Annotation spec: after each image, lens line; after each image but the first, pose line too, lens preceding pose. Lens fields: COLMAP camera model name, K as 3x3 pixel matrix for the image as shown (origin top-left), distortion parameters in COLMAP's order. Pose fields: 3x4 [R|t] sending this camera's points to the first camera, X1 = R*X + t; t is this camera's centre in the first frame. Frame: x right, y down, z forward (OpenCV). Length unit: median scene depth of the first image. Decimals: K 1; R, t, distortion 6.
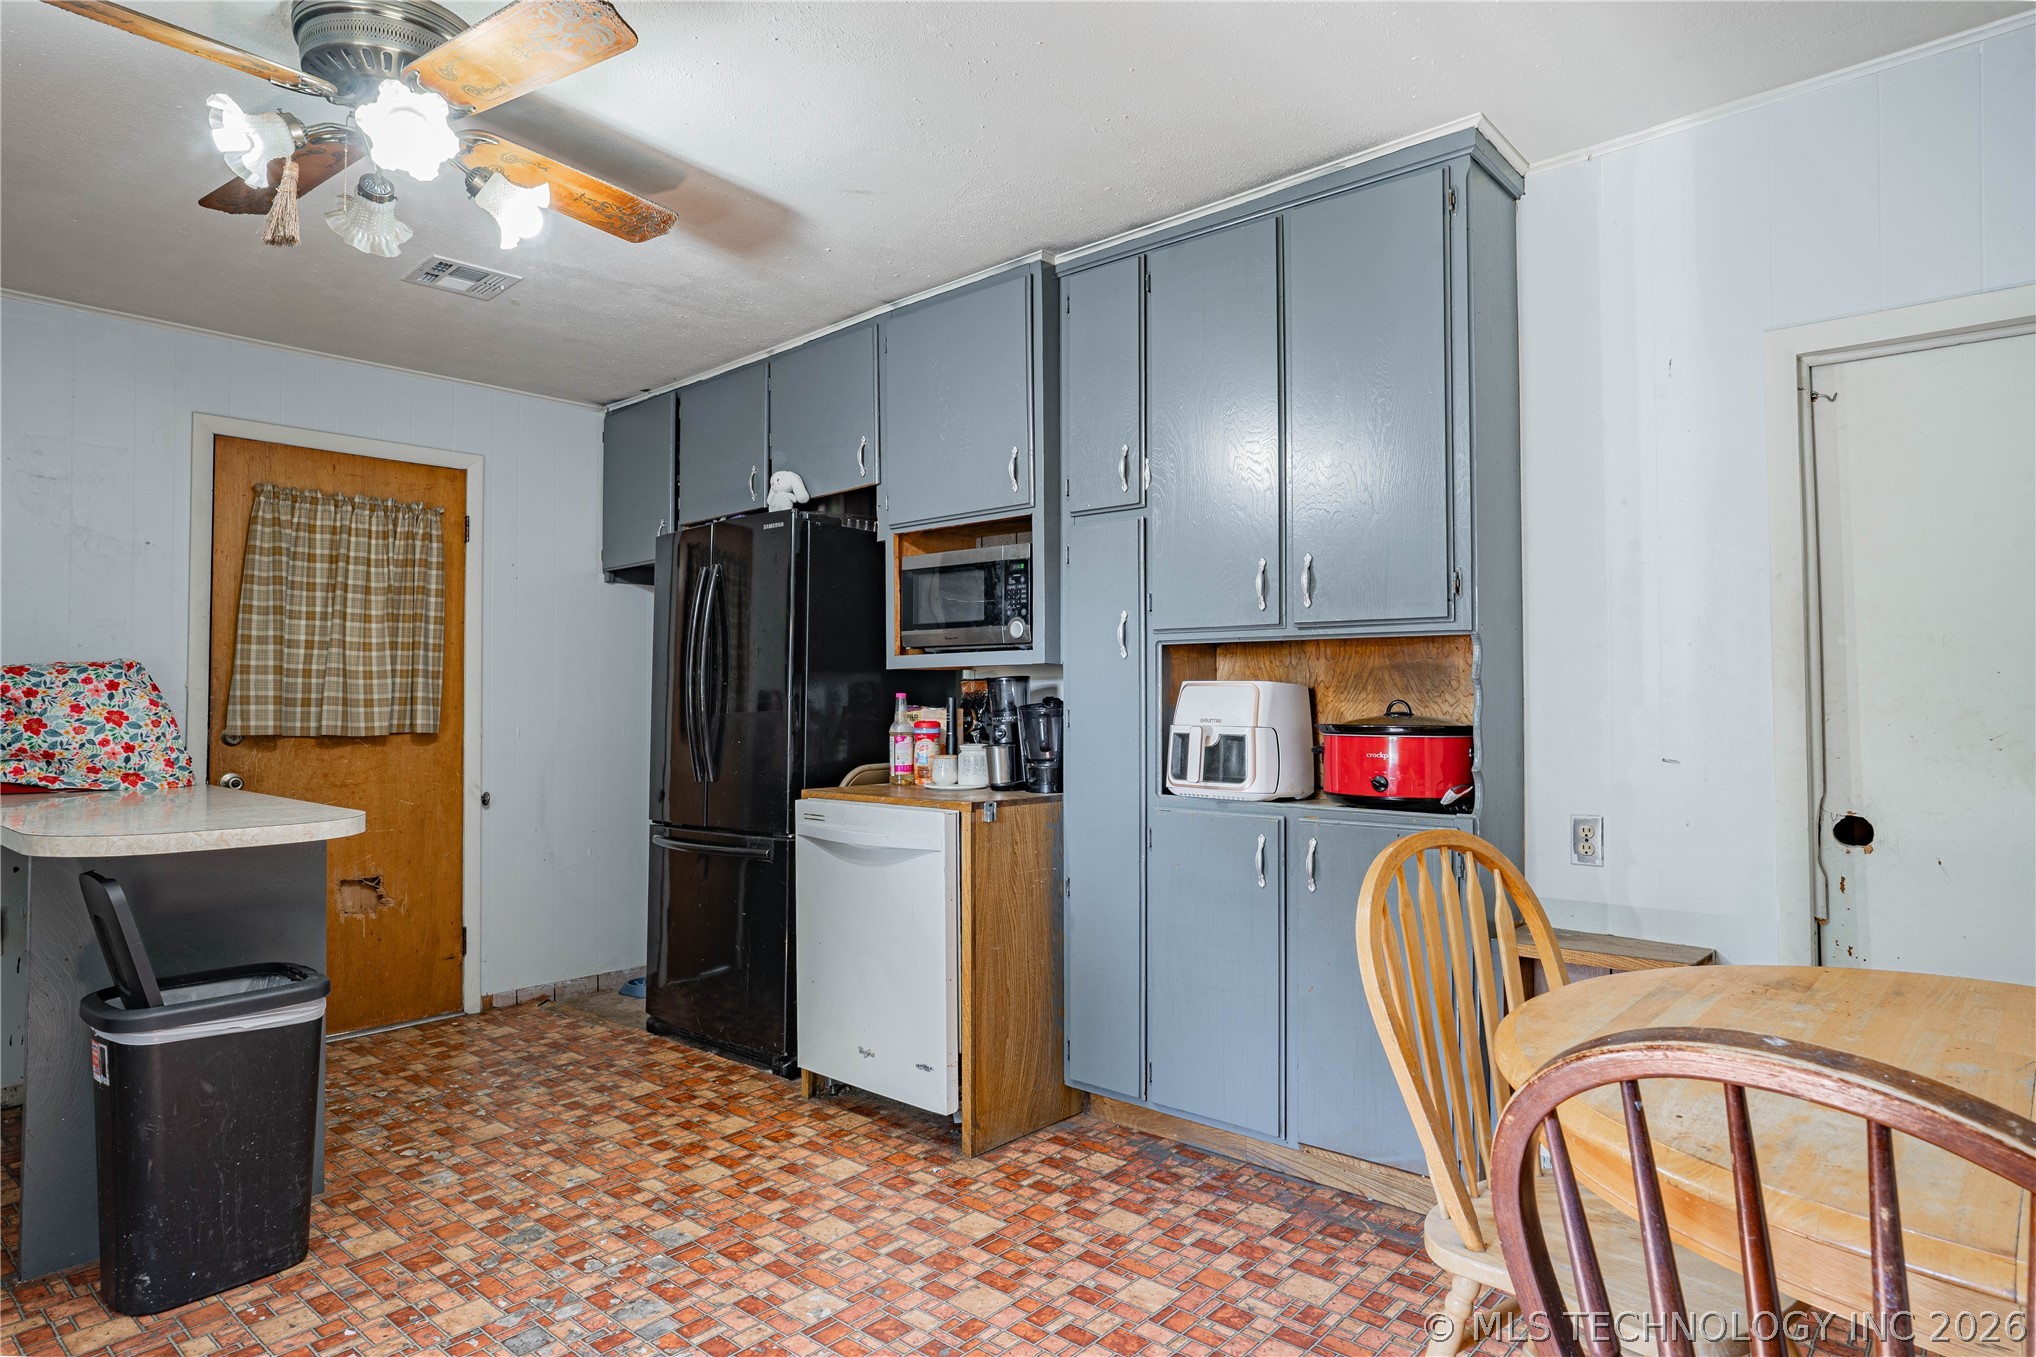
lens RADIAL K [[1136.7, 0, 1016.6], [0, 1136.7, 675.2], [0, 0, 1]] dist [-0.054088, 0.043661]
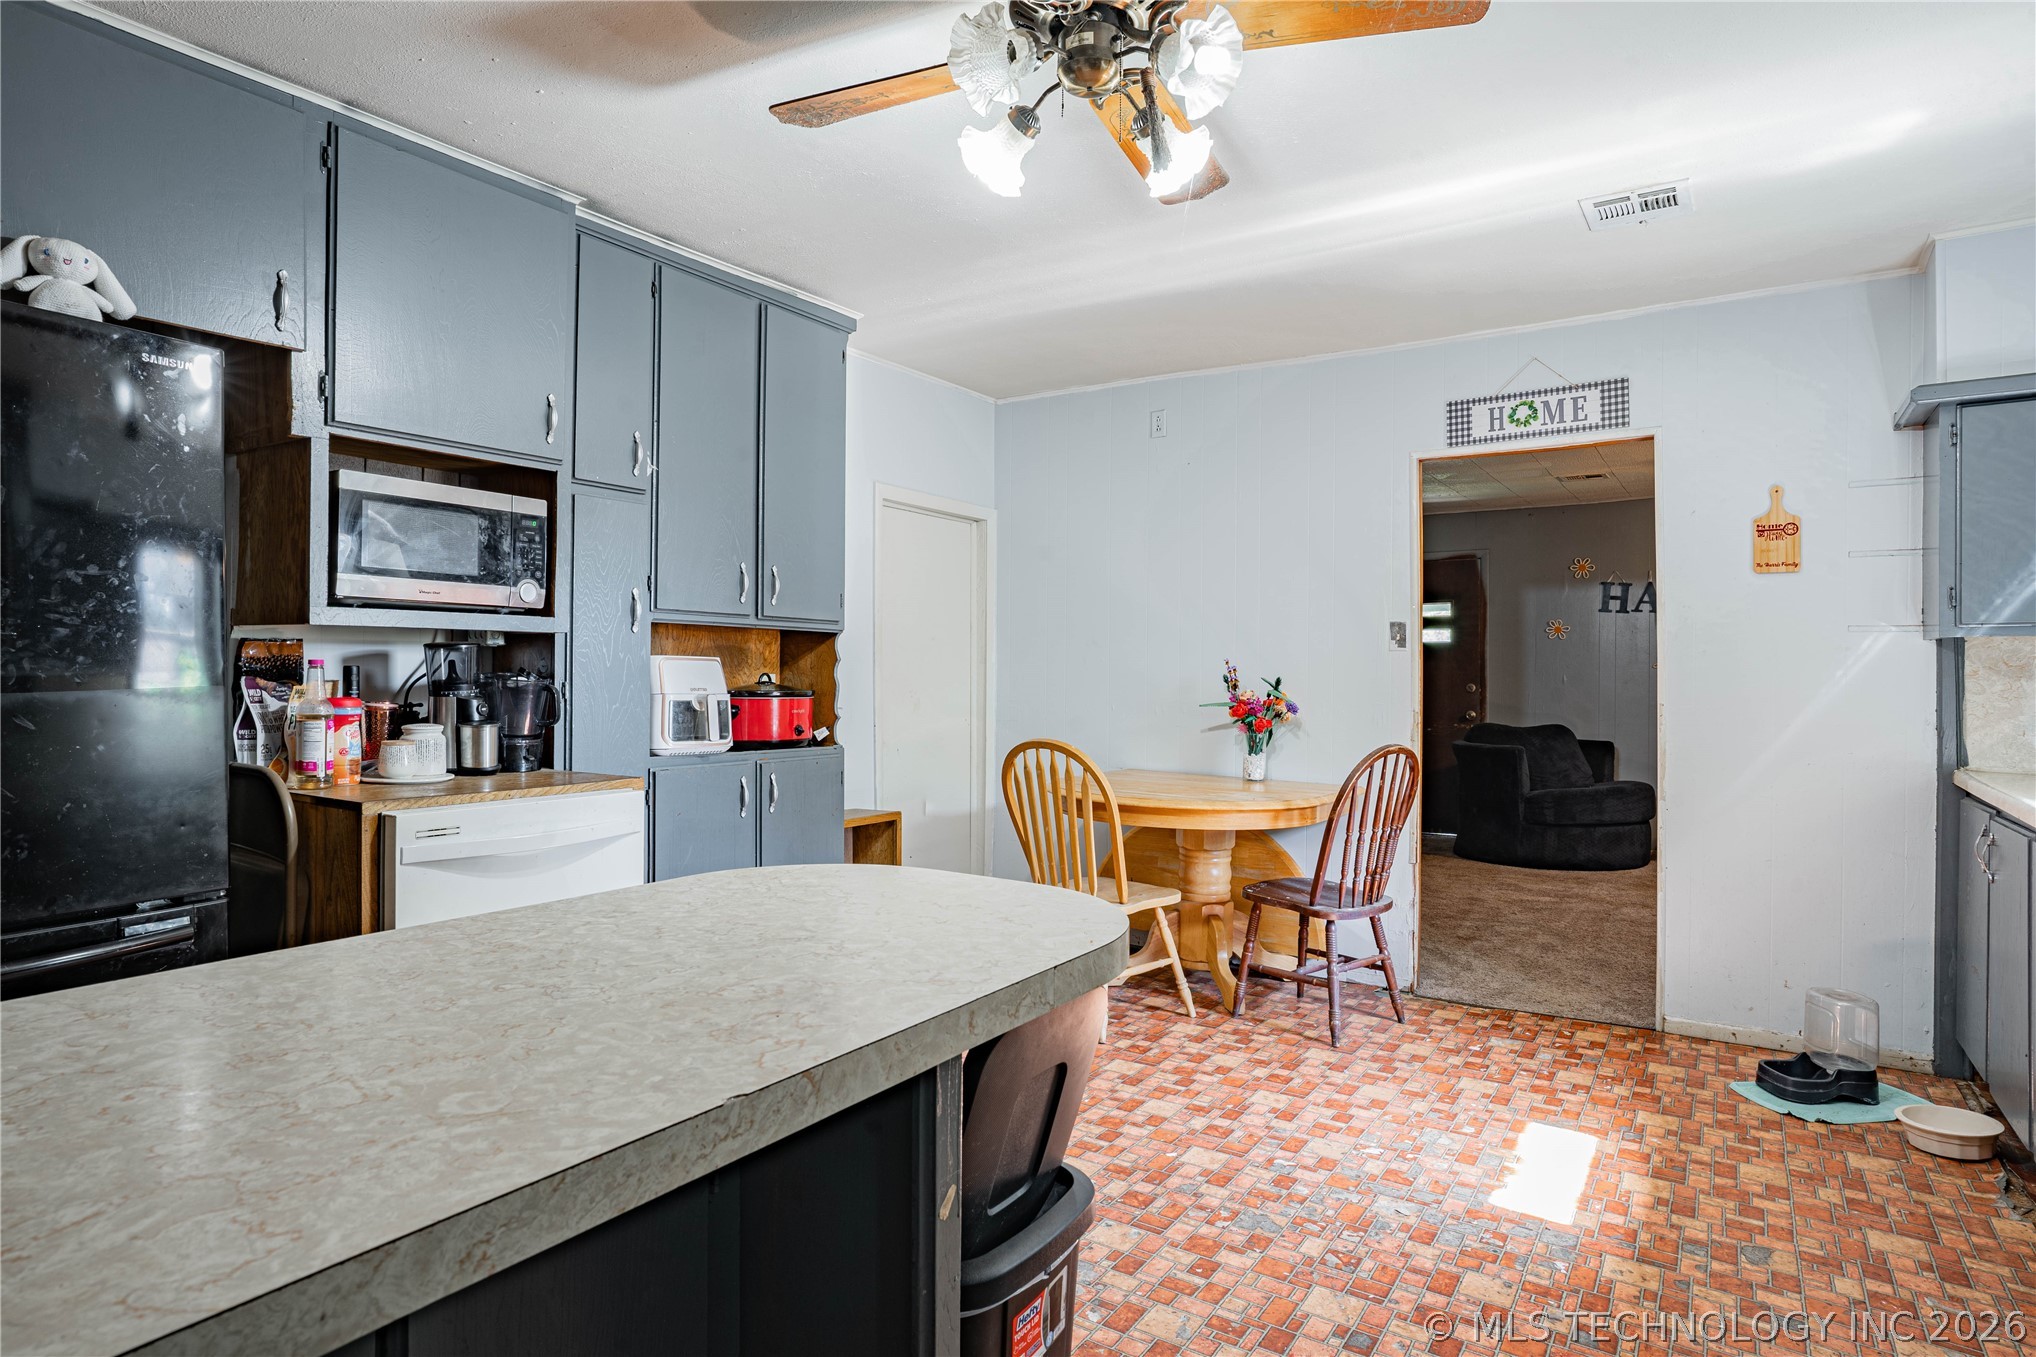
lens RADIAL K [[1116.0, 0, 1018.0], [0, 1116.0, 678.5], [0, 0, 1]] dist [-0.063226, 0.043239]
pose [[-0.126742, -0.006035, 0.991917, -0.941257], [-0.033042, 0.999452, 0.001859, 0.013461], [-0.991385, -0.032539, -0.126872, 0.742872]]
